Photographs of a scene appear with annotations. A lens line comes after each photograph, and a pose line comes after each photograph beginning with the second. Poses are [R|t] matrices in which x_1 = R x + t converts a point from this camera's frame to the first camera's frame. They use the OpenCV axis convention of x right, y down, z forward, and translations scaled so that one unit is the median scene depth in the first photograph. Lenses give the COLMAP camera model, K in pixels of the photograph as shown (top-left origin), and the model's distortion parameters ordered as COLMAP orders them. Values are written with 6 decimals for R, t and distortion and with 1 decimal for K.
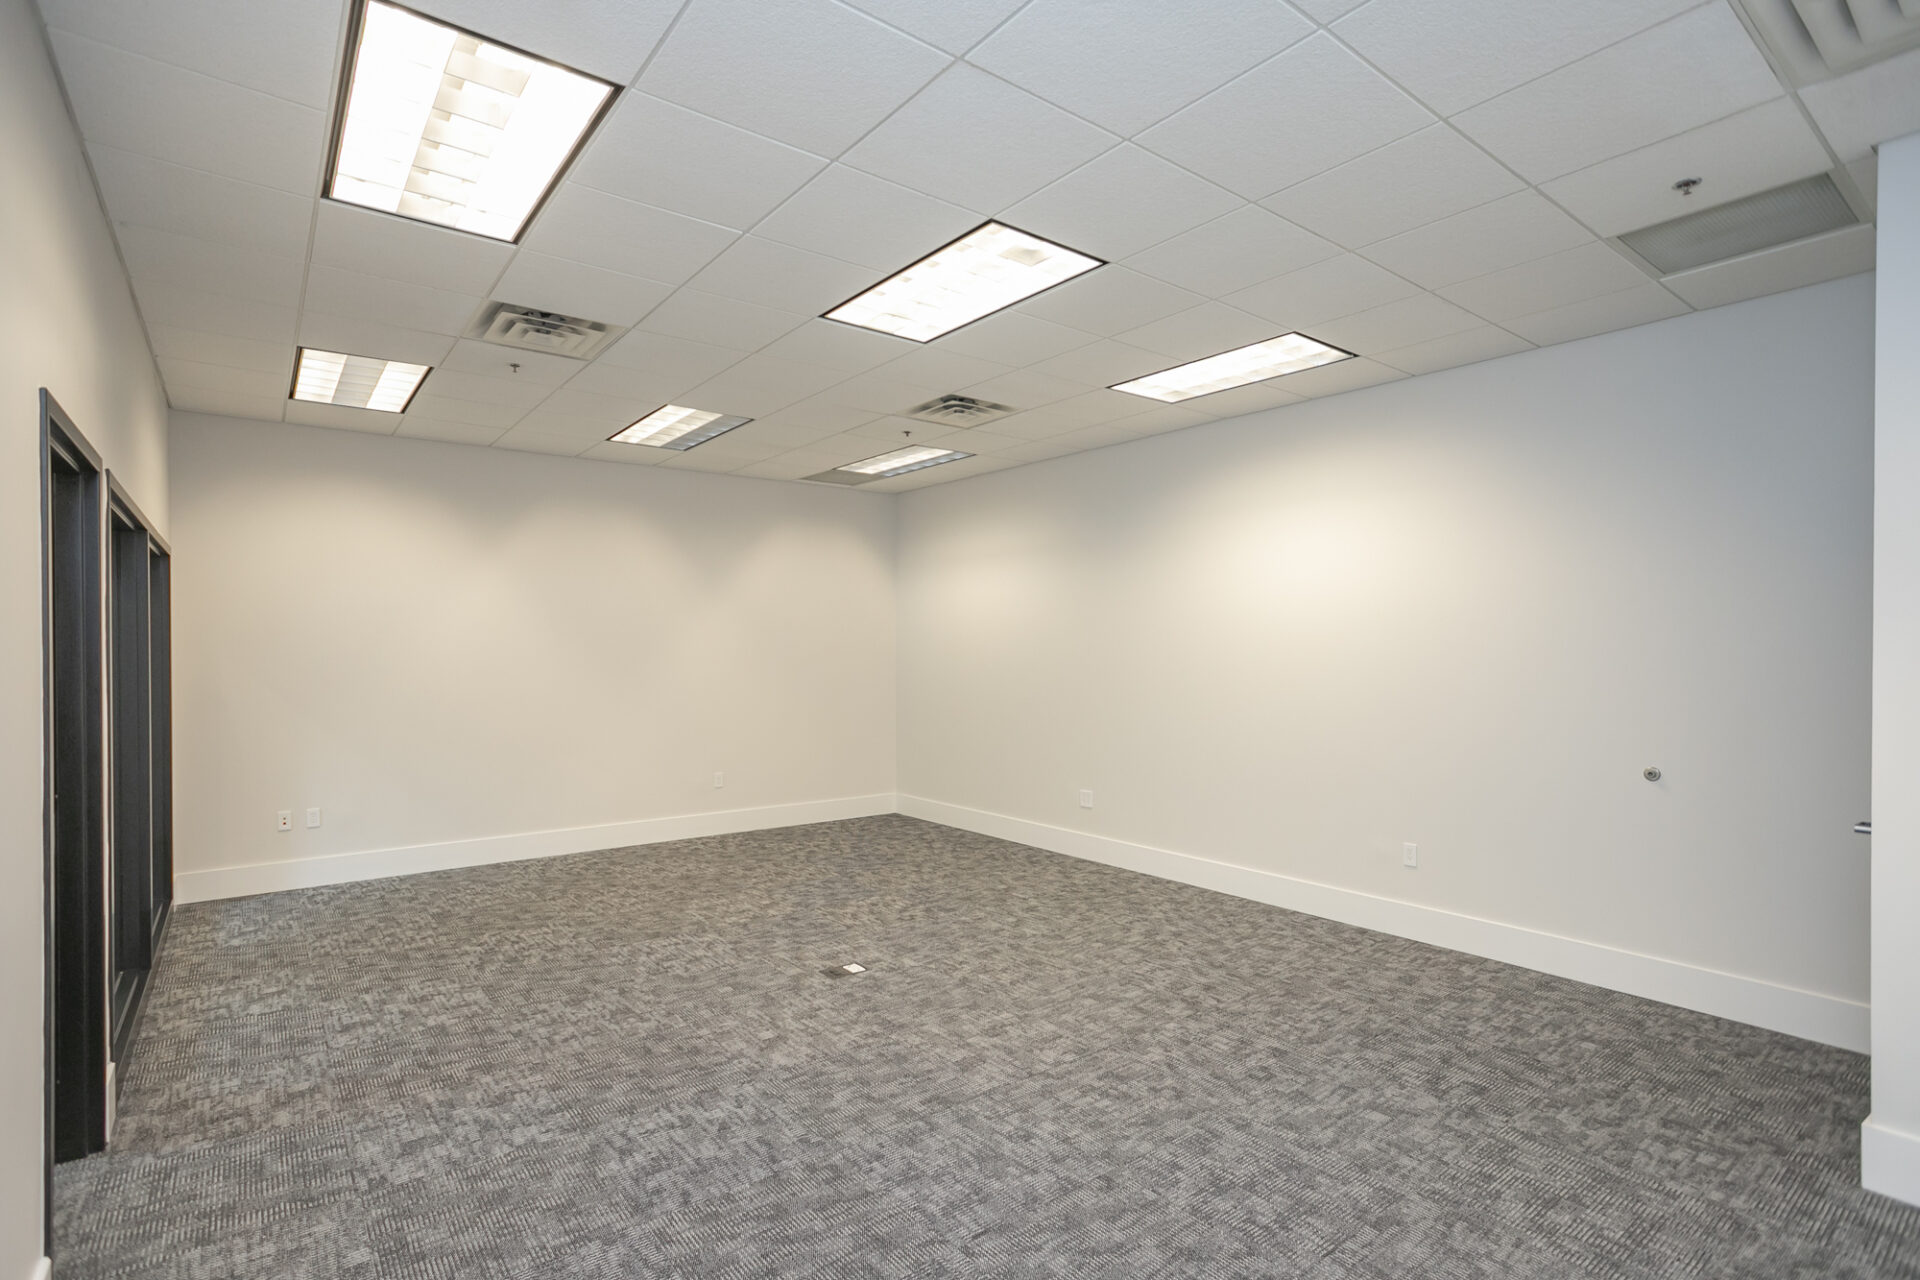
lens RADIAL K [[943.5, 0, 964.6], [0, 943.5, 632.6], [0, 0, 1]] dist [-0.027940, 0.018629]
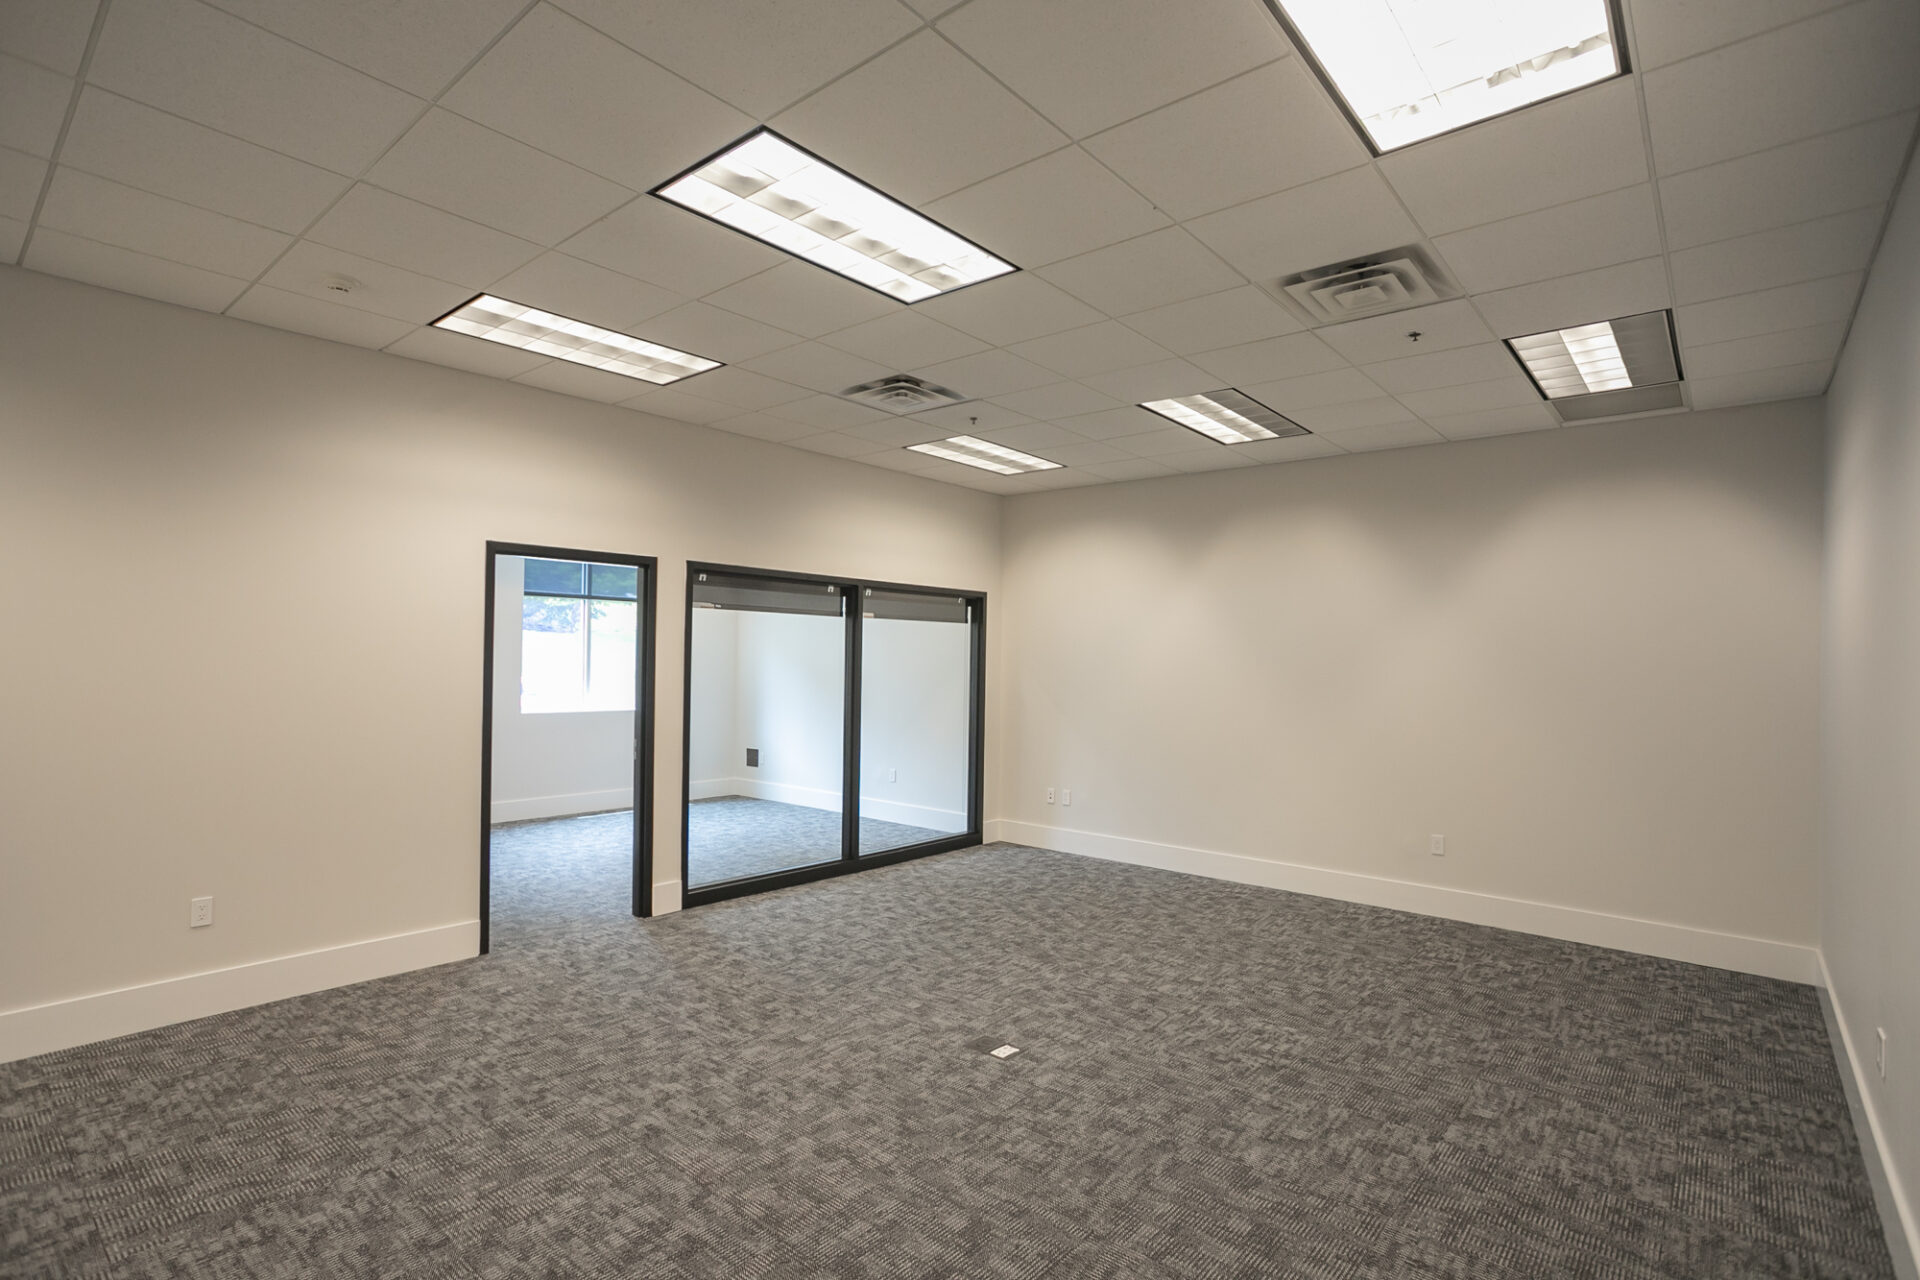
lens RADIAL K [[943.5, 0, 951.8], [0, 943.5, 621.2], [0, 0, 1]] dist [-0.027940, 0.018629]
pose [[0.178327, -0.037473, -0.983257, 0.704609], [-0.001127, 0.999266, -0.038287, 0.011375], [0.983971, 0.007935, 0.178154, 0.811004]]
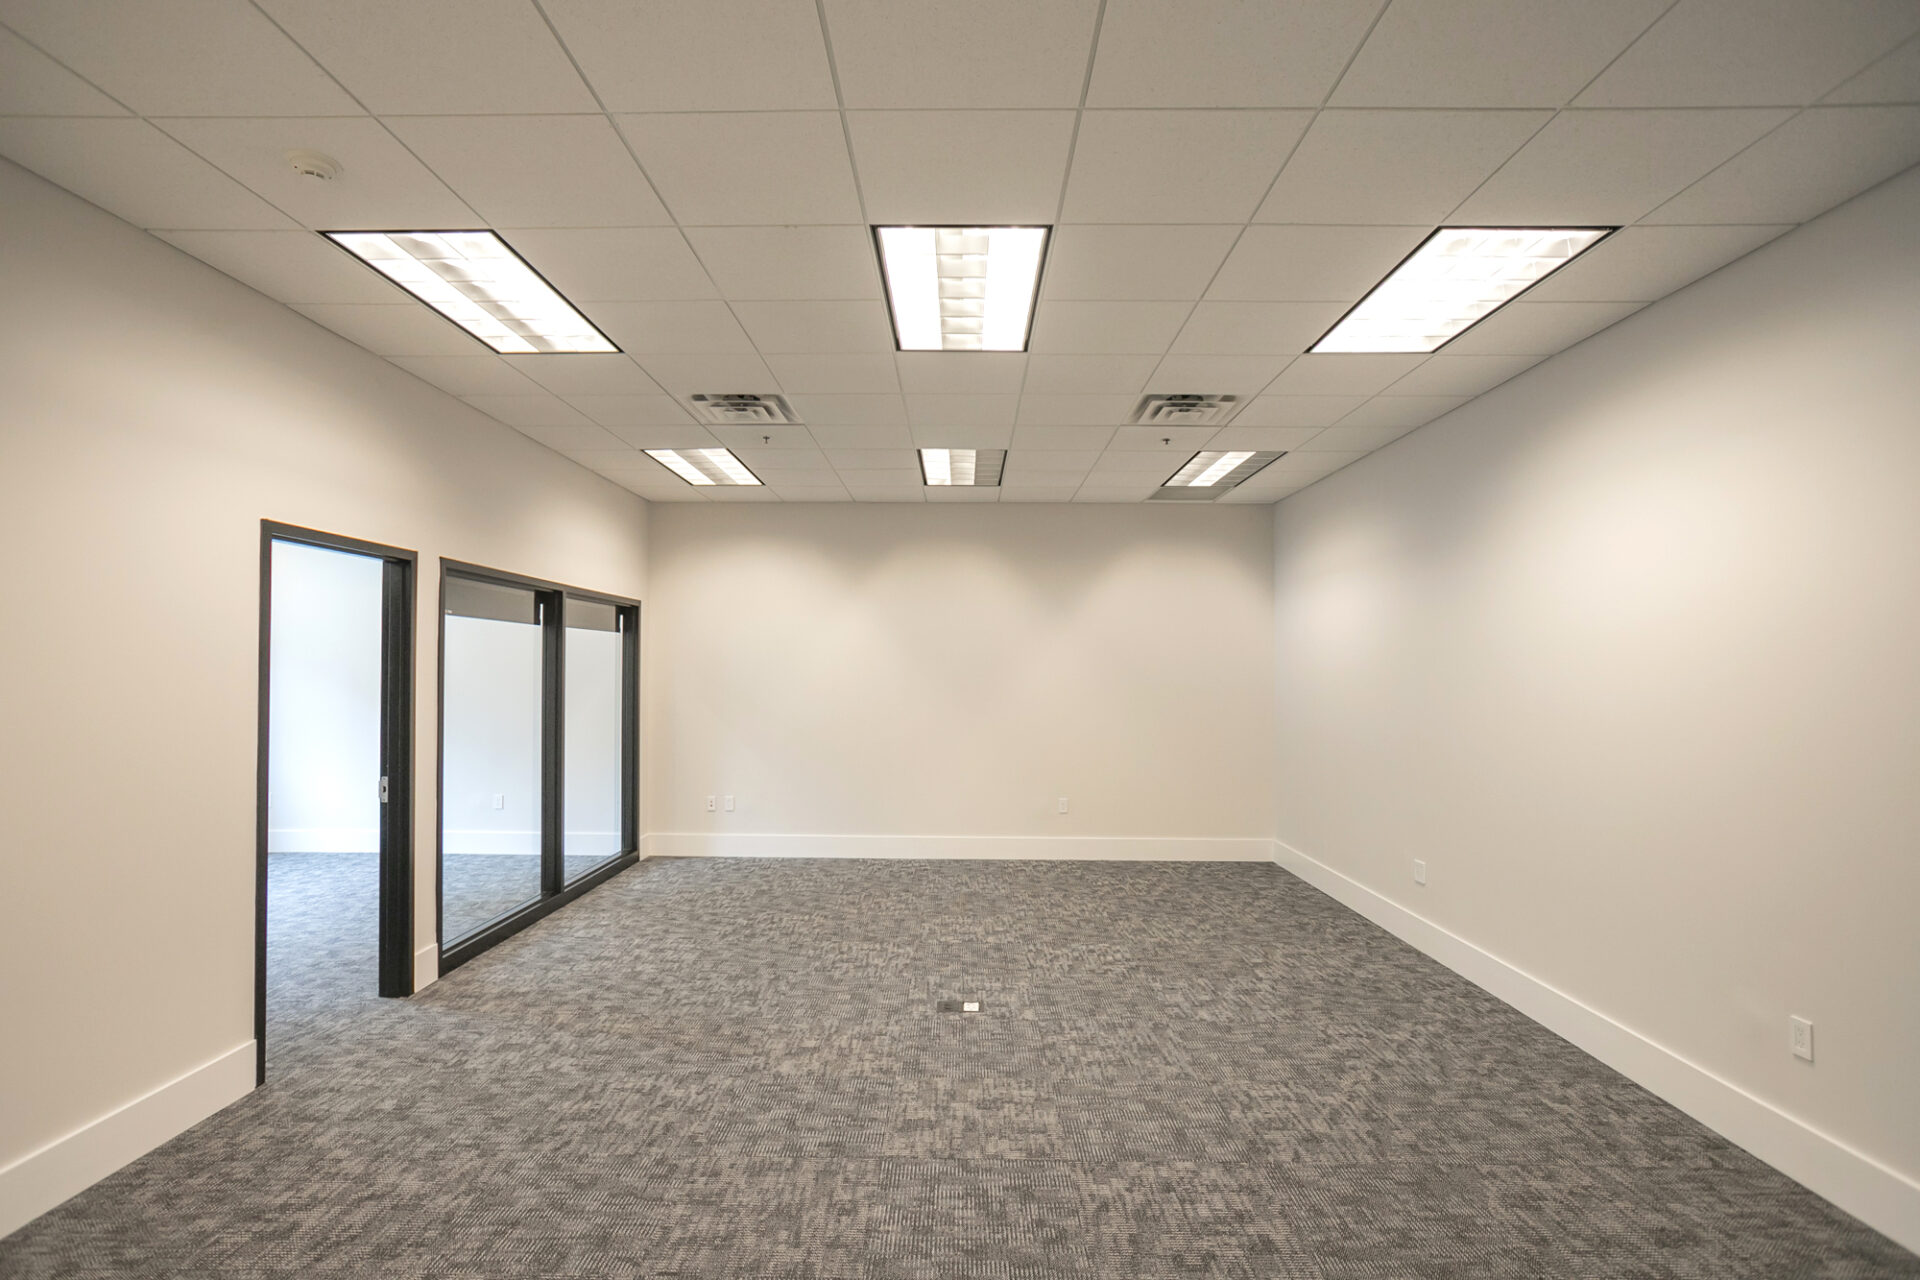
lens RADIAL K [[943.5, 0, 949.3], [0, 943.5, 644.0], [0, 0, 1]] dist [-0.027940, 0.018629]
pose [[0.772478, -0.014135, -0.634884, 0.491427], [0.005606, 0.999865, -0.015440, -0.003034], [0.635017, 0.008367, 0.772453, 0.233795]]
